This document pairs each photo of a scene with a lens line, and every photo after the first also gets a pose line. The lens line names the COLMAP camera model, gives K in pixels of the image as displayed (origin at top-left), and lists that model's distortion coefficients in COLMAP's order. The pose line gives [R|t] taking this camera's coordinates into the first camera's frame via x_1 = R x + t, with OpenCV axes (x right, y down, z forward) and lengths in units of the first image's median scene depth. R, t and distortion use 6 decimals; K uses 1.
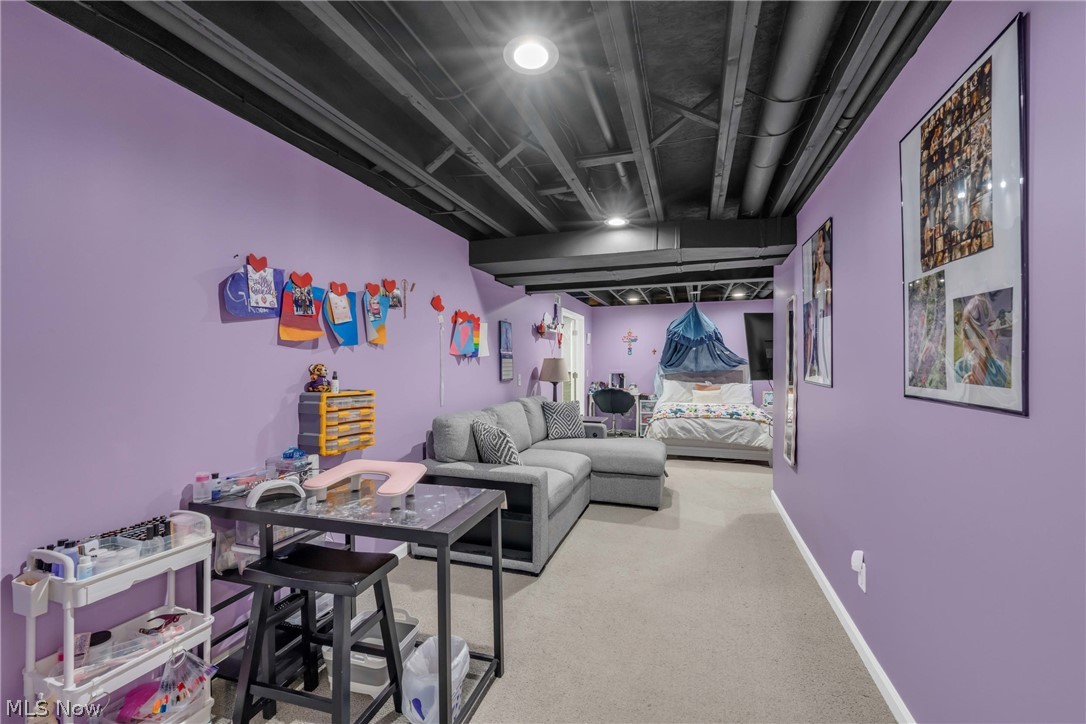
lens RADIAL K [[445.3, 0, 545.7], [0, 445.3, 362.2], [0, 0, 1]] dist [-0.003295, -0.000161]
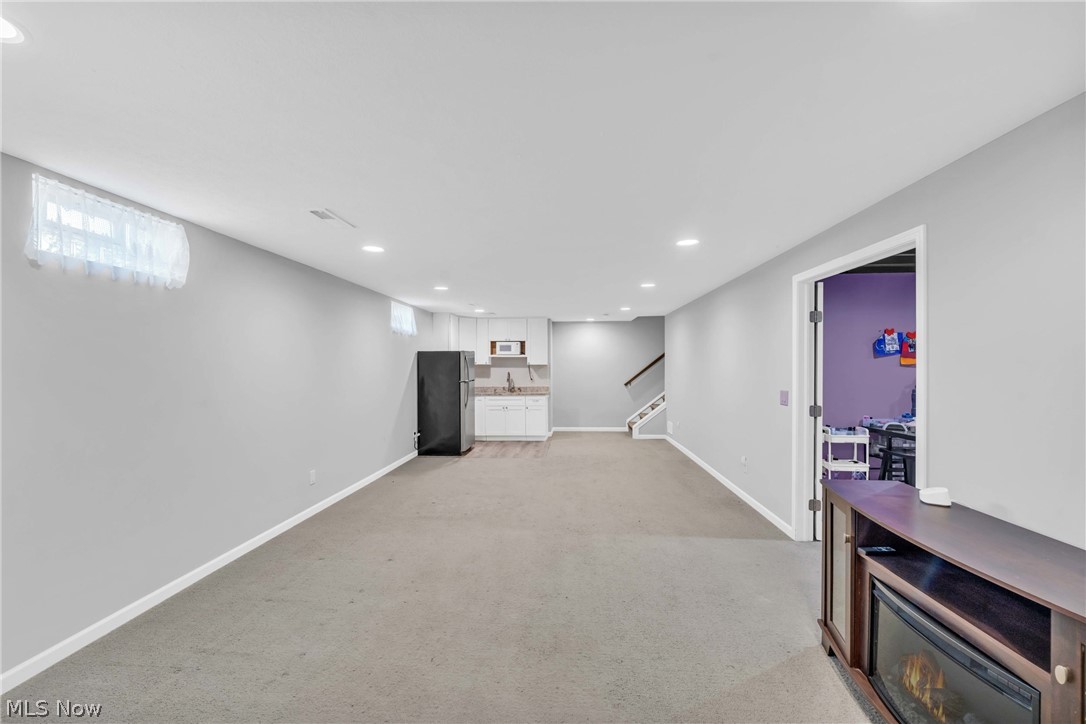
lens RADIAL K [[445.3, 0, 544.6], [0, 445.3, 363.7], [0, 0, 1]] dist [-0.003295, -0.000161]
pose [[0.265651, 0.000533, -0.964069, 1.181838], [0.002913, 0.999995, 0.001356, -0.067563], [0.964065, -0.003169, 0.265648, -1.442235]]
